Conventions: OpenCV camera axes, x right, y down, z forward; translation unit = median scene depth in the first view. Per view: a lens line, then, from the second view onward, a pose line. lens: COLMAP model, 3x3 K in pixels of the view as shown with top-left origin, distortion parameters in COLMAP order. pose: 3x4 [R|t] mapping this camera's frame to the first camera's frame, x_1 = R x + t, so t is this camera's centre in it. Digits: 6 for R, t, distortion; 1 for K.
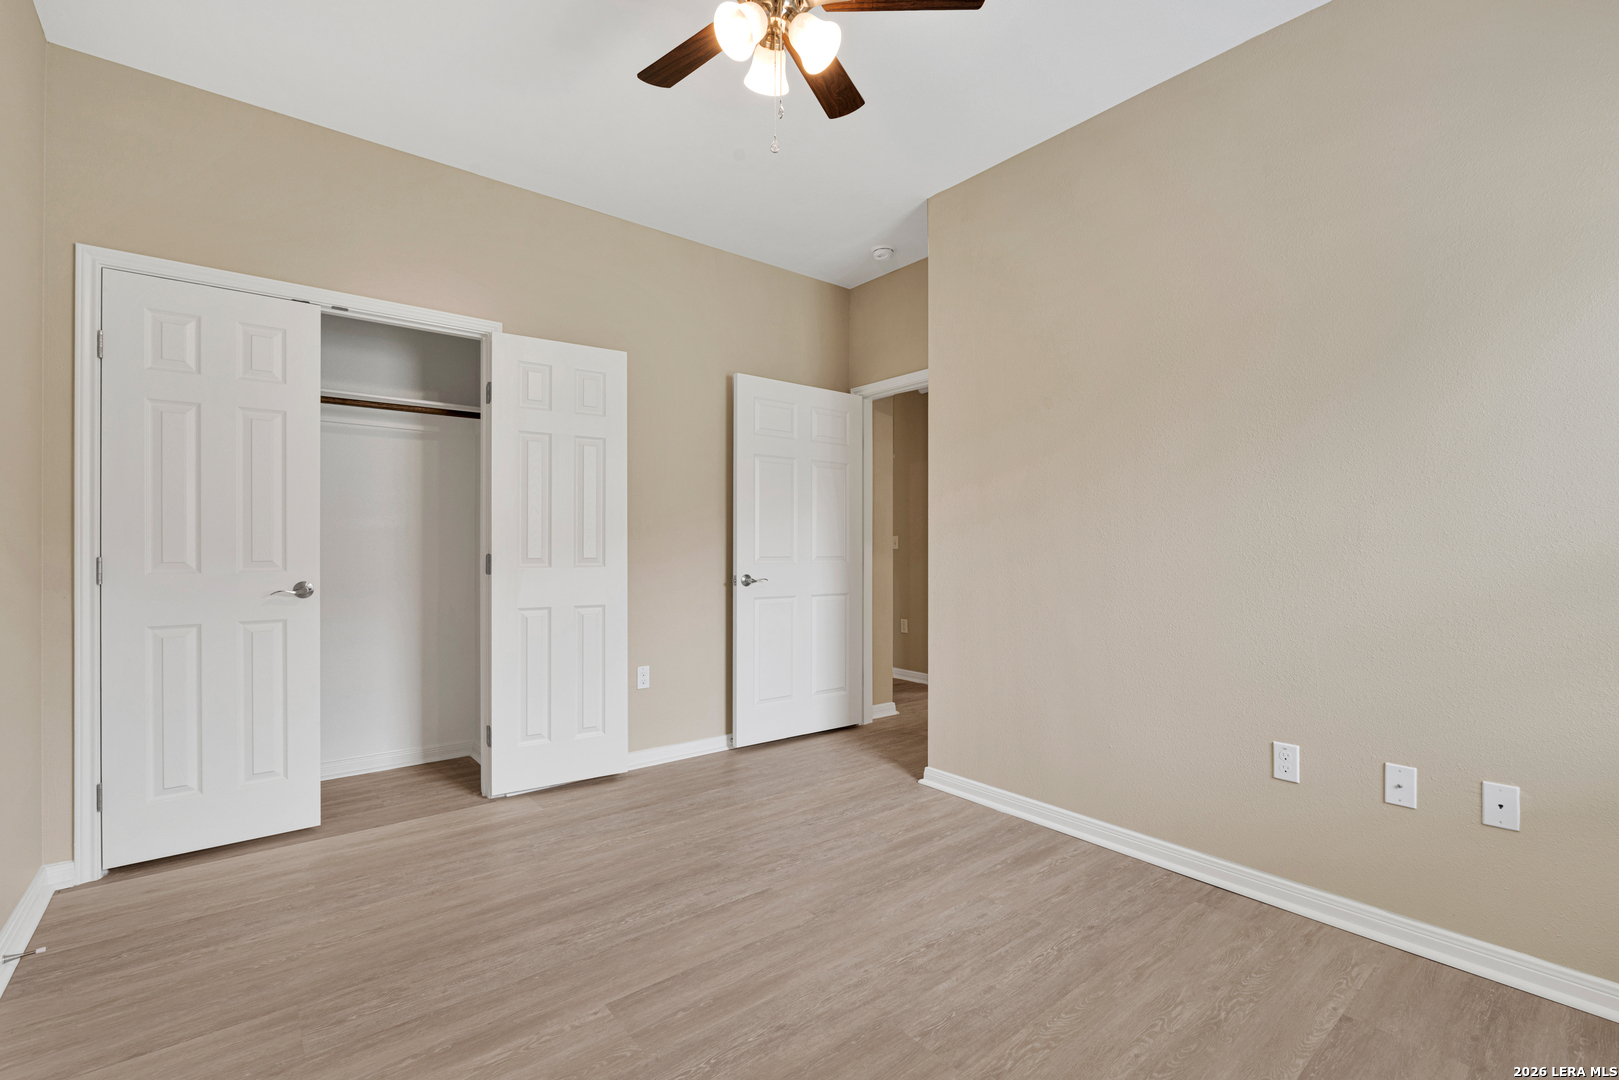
lens RADIAL K [[715.9, 0, 809.1], [0, 715.9, 548.1], [0, 0, 1]] dist [-0.000117, -0.000249]
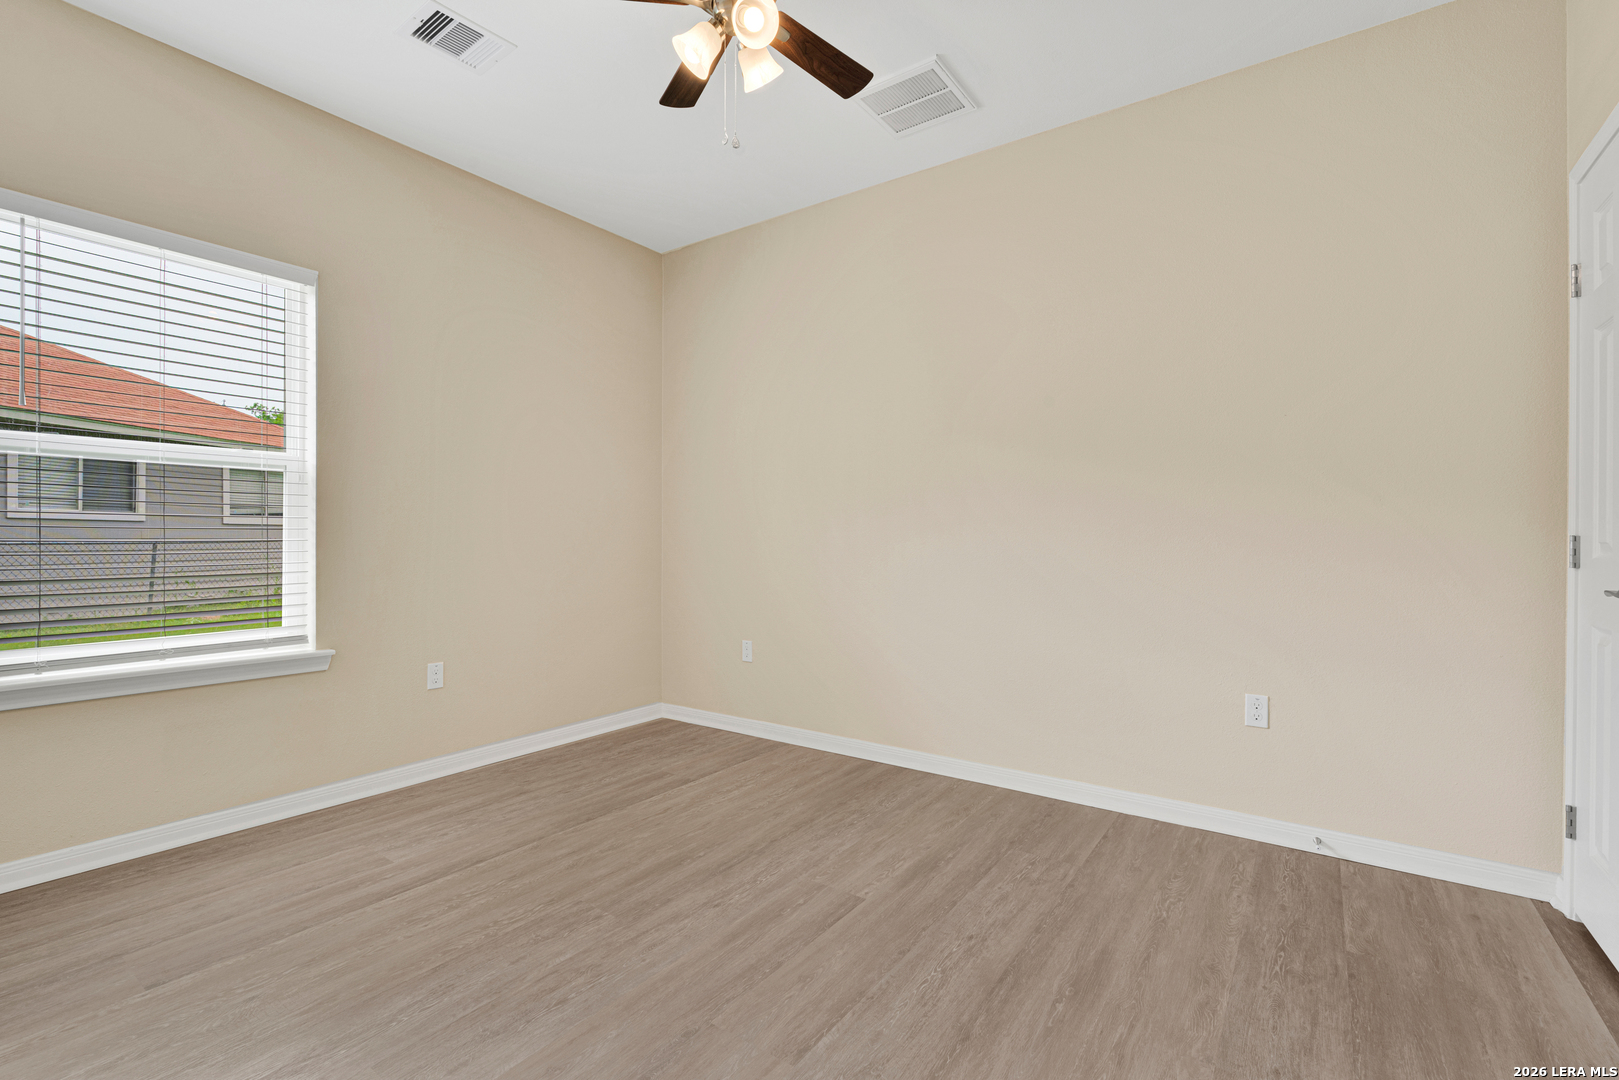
lens RADIAL K [[715.9, 0, 809.1], [0, 715.9, 548.1], [0, 0, 1]] dist [-0.000117, -0.000249]
pose [[-0.965016, -0.002727, -0.262178, 0.118774], [-0.005643, 0.999930, 0.010372, 0.028888], [0.262132, 0.011489, -0.964964, 1.987543]]
